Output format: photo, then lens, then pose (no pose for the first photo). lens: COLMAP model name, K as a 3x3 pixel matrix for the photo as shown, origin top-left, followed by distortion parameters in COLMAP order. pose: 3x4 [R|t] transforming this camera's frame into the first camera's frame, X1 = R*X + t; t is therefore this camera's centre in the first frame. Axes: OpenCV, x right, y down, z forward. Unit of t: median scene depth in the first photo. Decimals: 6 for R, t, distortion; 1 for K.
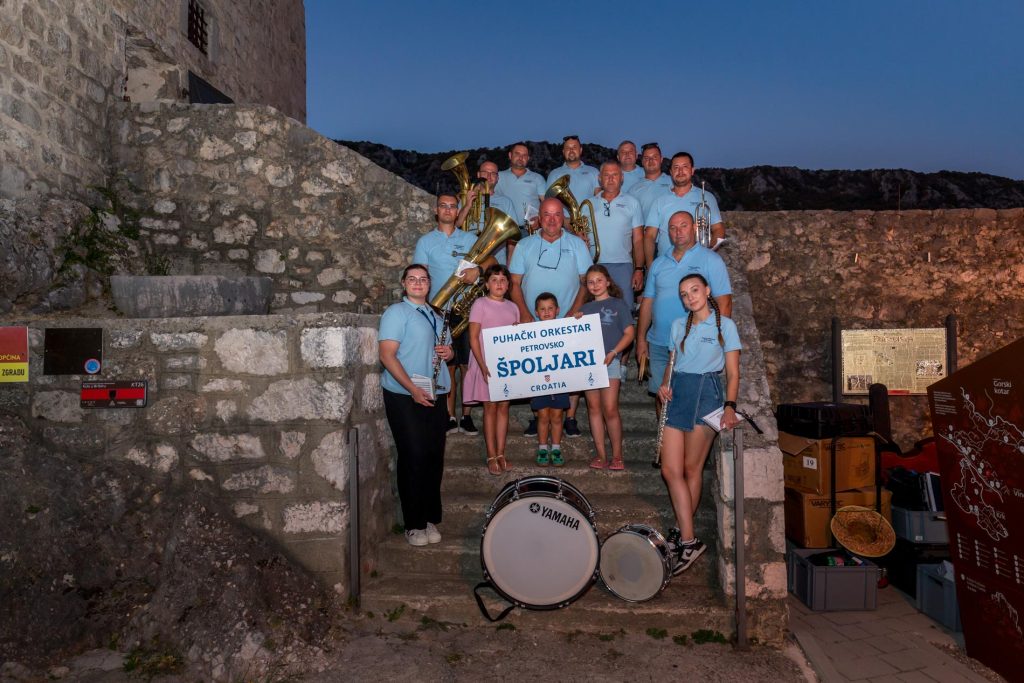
lens RADIAL K [[633.6, 0, 510.3], [0, 633.6, 349.7], [0, 0, 1]] dist [0.001242, 0.000840]
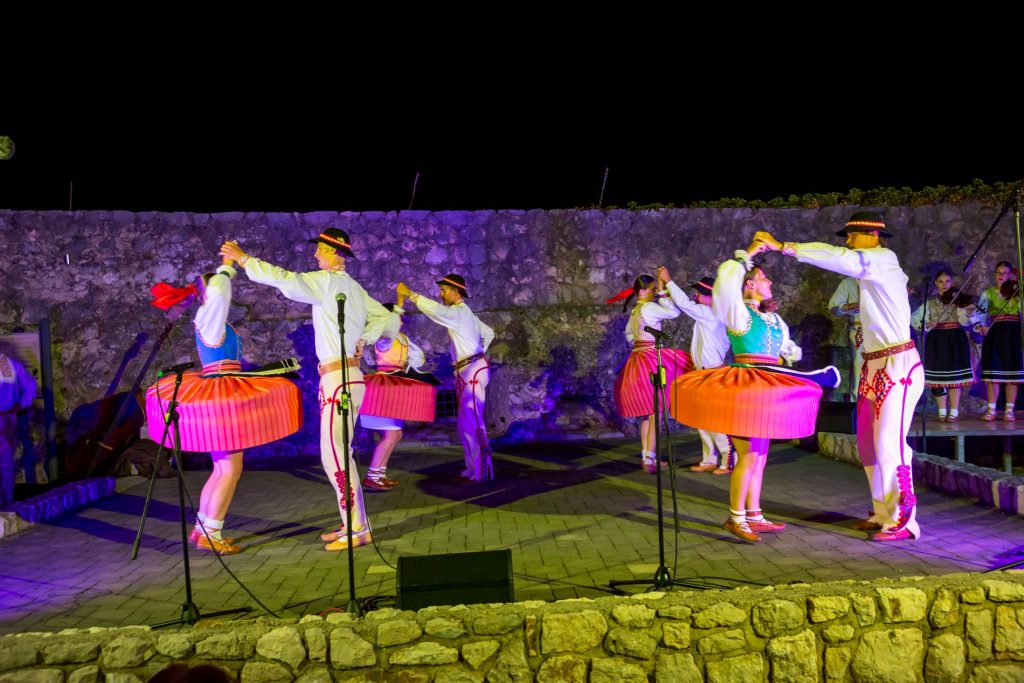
lens RADIAL K [[888.4, 0, 513.9], [0, 888.4, 340.1], [0, 0, 1]] dist [0.003424, -0.002169]
pose [[0.943888, -0.033381, 0.328574, 0.996012], [0.035866, 0.999355, -0.001503, 0.007676], [-0.328312, 0.013203, 0.944477, -0.614672]]
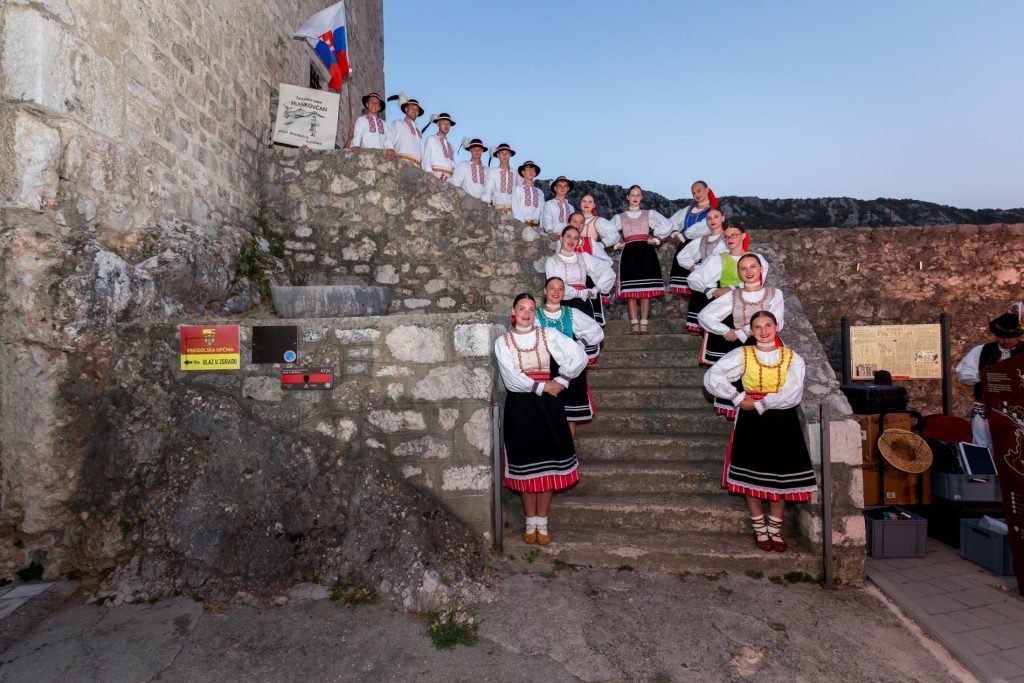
lens RADIAL K [[512.0, 0, 501.4], [0, 512.0, 345.5], [0, 0, 1]] dist [-0.000233, -0.000952]
pose [[0.999420, -0.006605, -0.033399, -0.121442], [0.006409, 0.999962, -0.005981, 0.007729], [0.033437, 0.005763, 0.999424, 0.003240]]
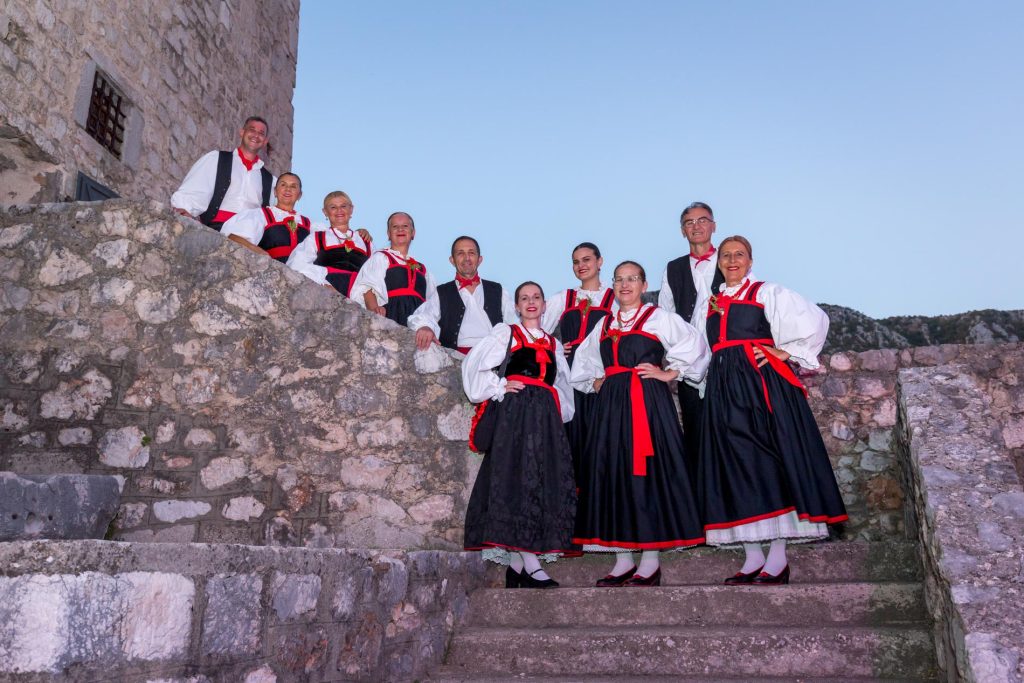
lens RADIAL K [[888.4, 0, 513.9], [0, 888.4, 340.1], [0, 0, 1]] dist [0.003424, -0.002169]
pose [[0.992215, -0.036576, -0.119048, 0.071848], [0.003363, 0.963421, -0.267970, -0.015332], [0.124495, 0.265483, 0.956044, 0.242703]]
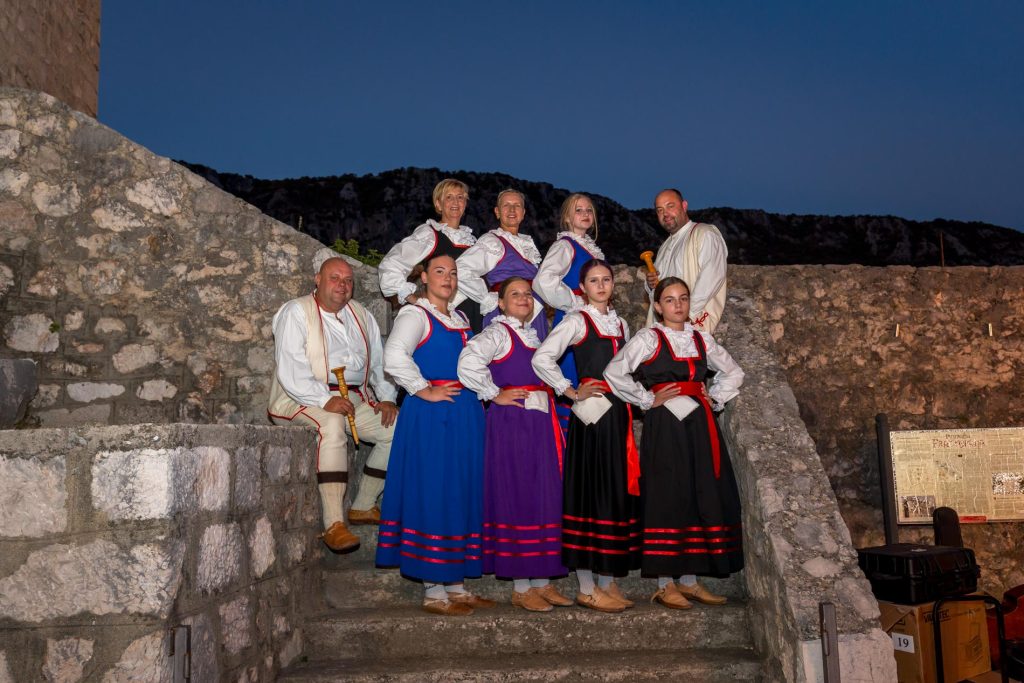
lens RADIAL K [[888.4, 0, 513.9], [0, 888.4, 340.1], [0, 0, 1]] dist [0.003424, -0.002169]
pose [[0.989364, 0.001816, 0.145452, -0.041179], [0.016707, 0.991887, -0.126023, -0.015653], [-0.144500, 0.127112, 0.981306, 0.081883]]
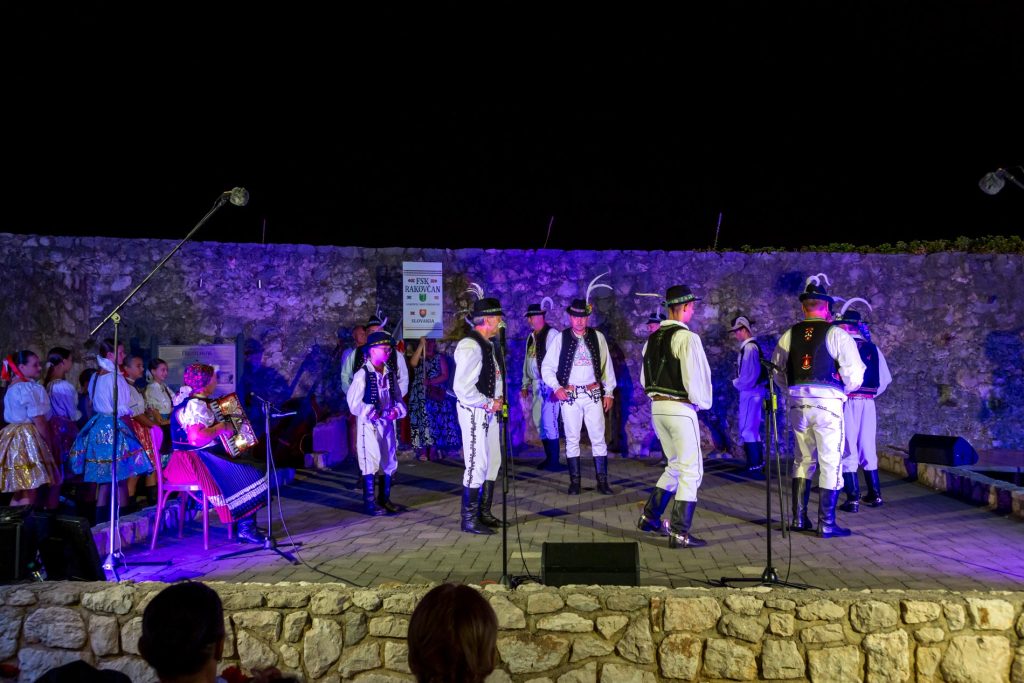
lens RADIAL K [[816.7, 0, 517.8], [0, 816.7, 340.8], [0, 0, 1]] dist [0.024824, -0.009444]
pose [[0.979152, 0.009742, 0.202895, 0.955935], [-0.003212, 0.999467, -0.032488, 0.008185], [-0.203103, 0.031159, 0.978661, -0.674817]]
